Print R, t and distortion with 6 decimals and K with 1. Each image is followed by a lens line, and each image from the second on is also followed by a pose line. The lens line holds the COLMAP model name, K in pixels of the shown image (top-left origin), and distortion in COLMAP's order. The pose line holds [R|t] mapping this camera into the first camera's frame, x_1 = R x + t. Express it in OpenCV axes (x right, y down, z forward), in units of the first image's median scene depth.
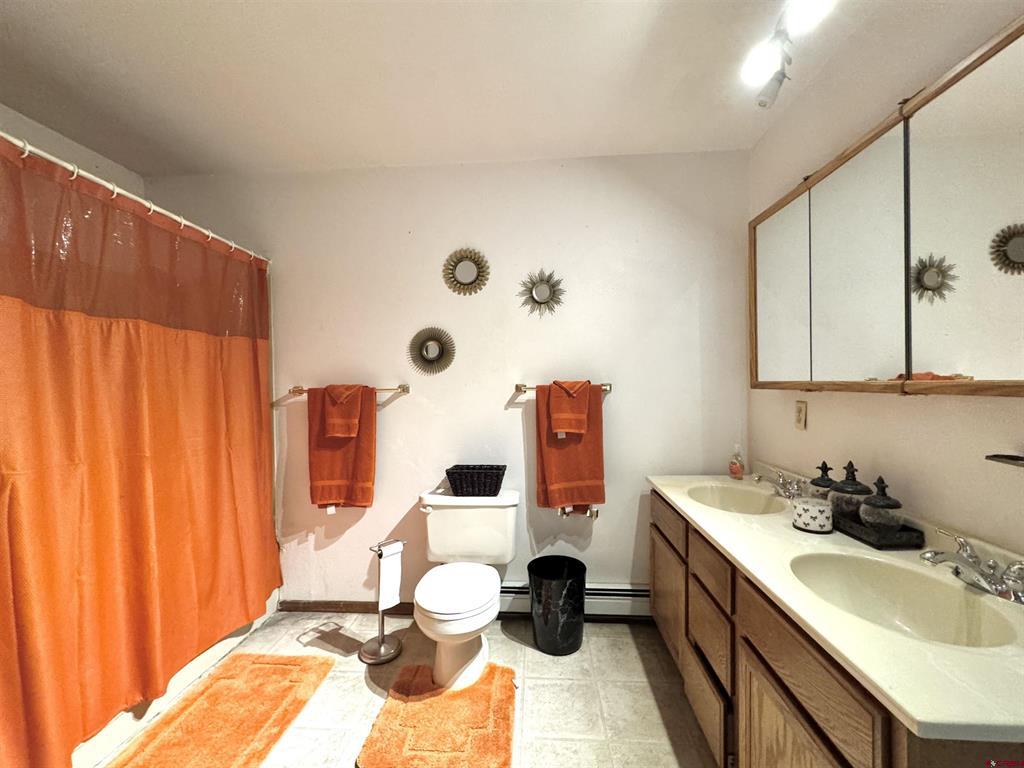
lens RADIAL K [[412.5, 0, 509.8], [0, 412.5, 384.9], [0, 0, 1]] dist [-0.001098, 0.000371]
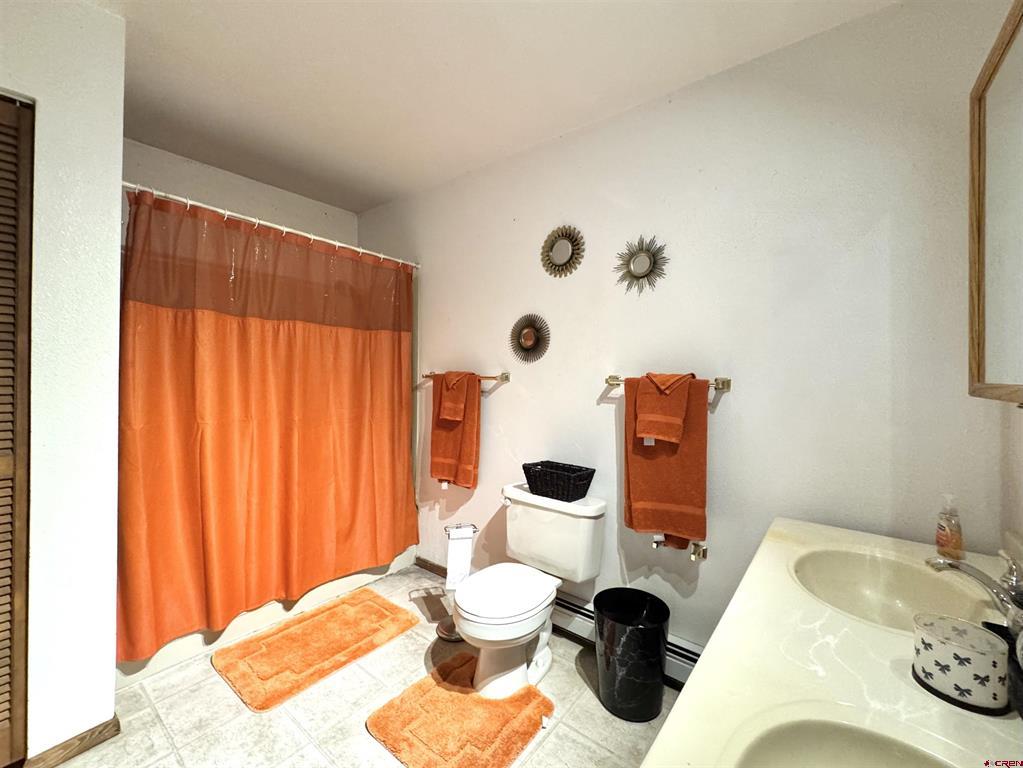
lens RADIAL K [[419.6, 0, 513.7], [0, 419.6, 369.8], [0, 0, 1]] dist [-0.001028, 0.000035]
pose [[0.826633, 0.020642, -0.562362, 0.358609], [-0.026456, 0.999648, -0.002195, -0.007059], [0.562119, 0.016693, 0.826888, 0.184330]]
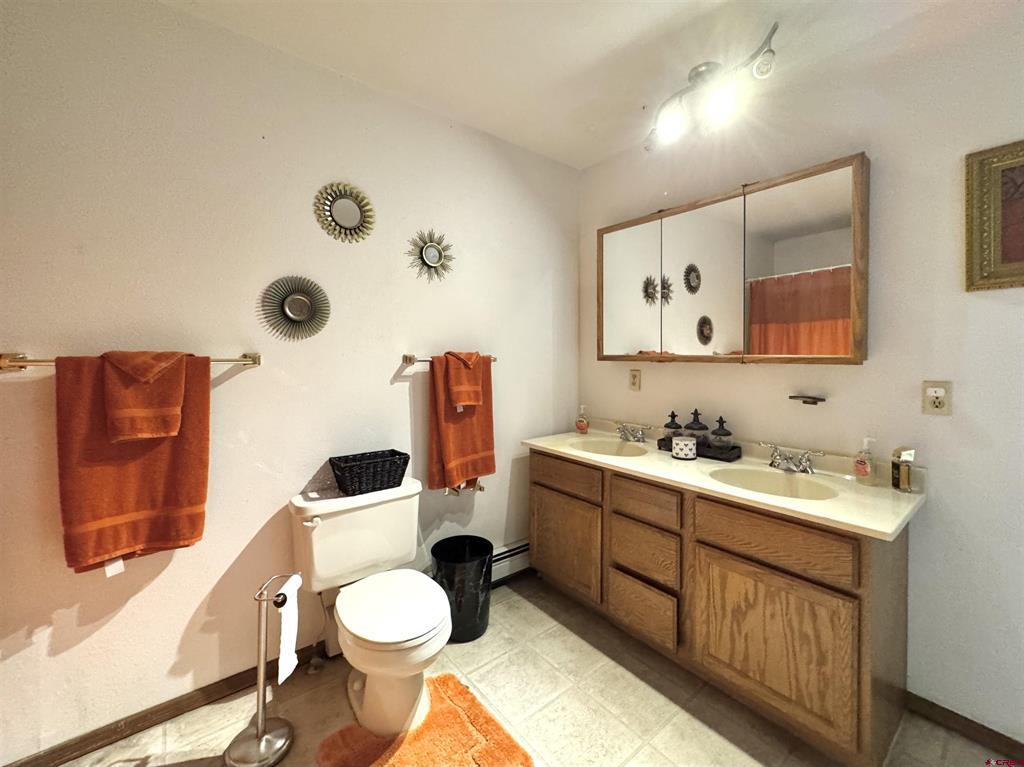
lens RADIAL K [[421.6, 0, 504.4], [0, 421.6, 356.7], [0, 0, 1]] dist [0.000650, 0.000304]
pose [[0.743589, 0.011284, 0.668541, -0.448079], [-0.006825, 0.999934, -0.009286, 0.009950], [-0.668602, 0.002342, 0.743617, 0.205504]]
